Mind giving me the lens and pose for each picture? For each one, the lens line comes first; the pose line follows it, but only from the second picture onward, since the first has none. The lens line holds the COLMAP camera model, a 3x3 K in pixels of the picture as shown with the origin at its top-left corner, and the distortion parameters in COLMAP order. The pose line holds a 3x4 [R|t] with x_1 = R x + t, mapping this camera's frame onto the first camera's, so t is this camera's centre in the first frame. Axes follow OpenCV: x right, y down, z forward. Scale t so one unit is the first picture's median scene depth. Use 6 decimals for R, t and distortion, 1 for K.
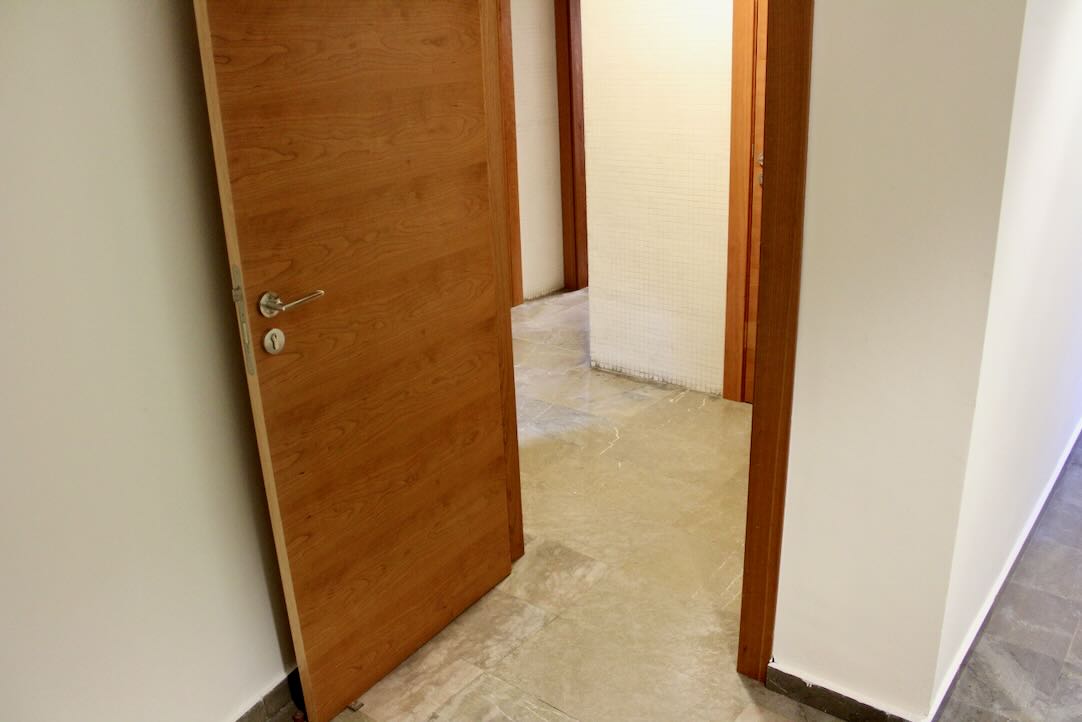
lens RADIAL K [[899.8, 0, 541.0], [0, 899.8, 361.0], [0, 0, 1]] dist [-0.168893, 0.146167]
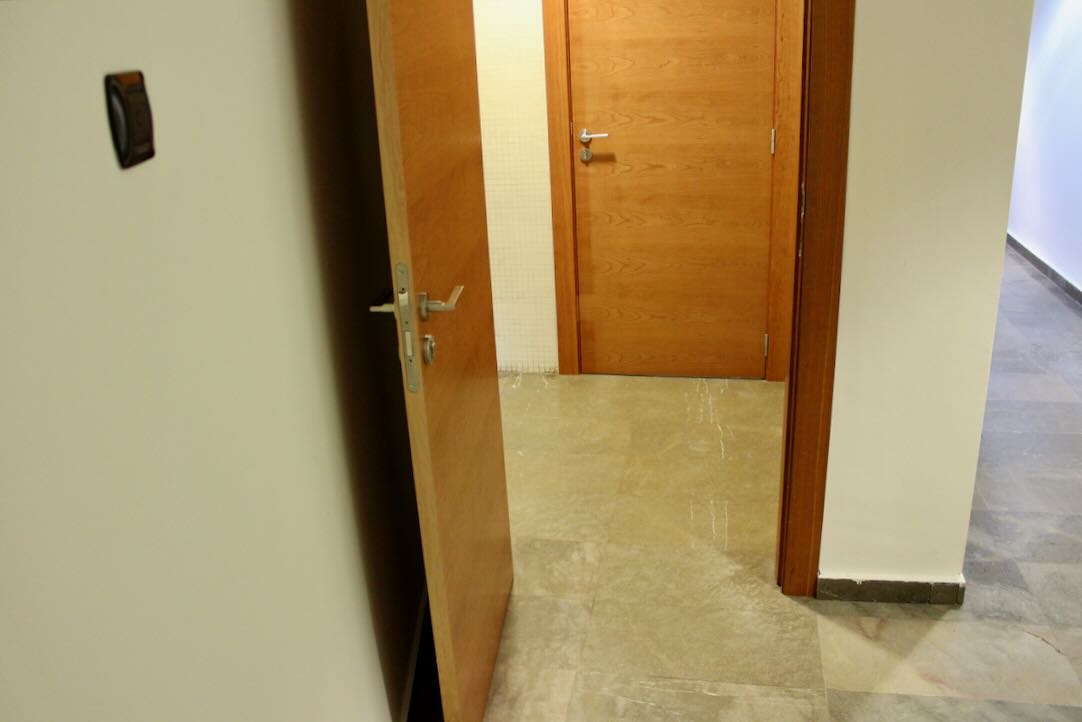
lens RADIAL K [[916.5, 0, 541.0], [0, 916.5, 361.0], [0, 0, 1]] dist [-0.161103, 0.140727]
pose [[0.879100, -0.171432, 0.444741, -0.436044], [0.176825, 0.983794, 0.029695, -0.013228], [-0.442625, 0.052536, 0.895167, 0.115919]]
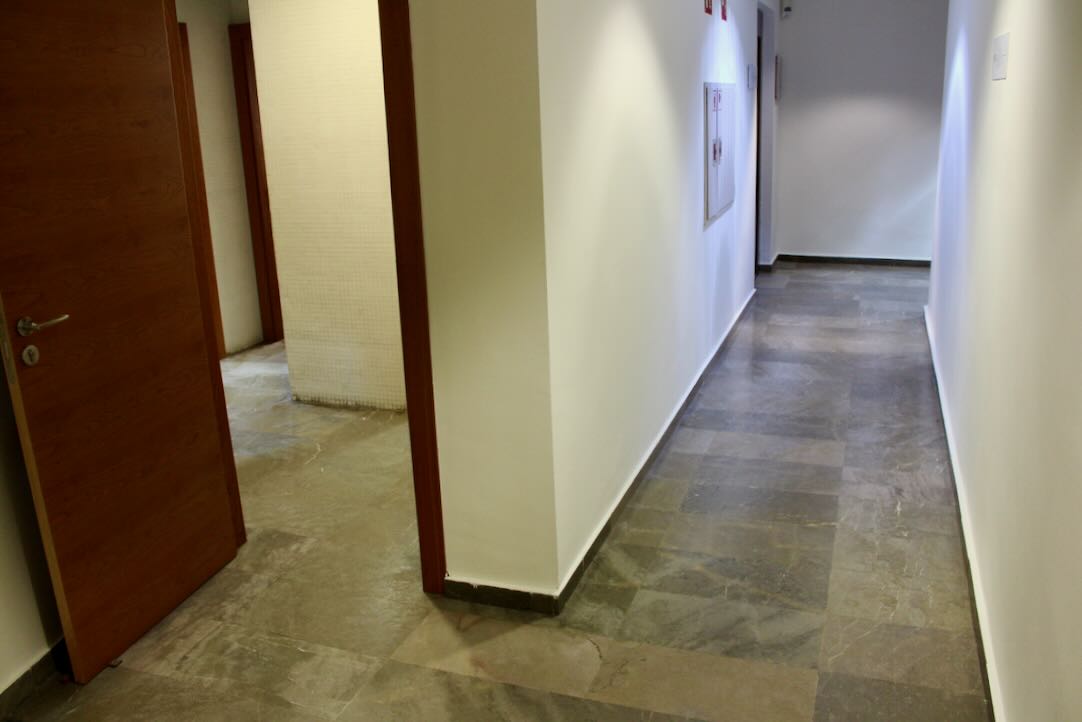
lens RADIAL K [[916.5, 0, 541.0], [0, 916.5, 361.0], [0, 0, 1]] dist [-0.161103, 0.140727]
pose [[0.945961, -0.087701, 0.312195, -0.000189], [0.111809, 0.991908, -0.060144, 0.105436], [-0.304394, 0.091800, 0.948112, -0.318001]]
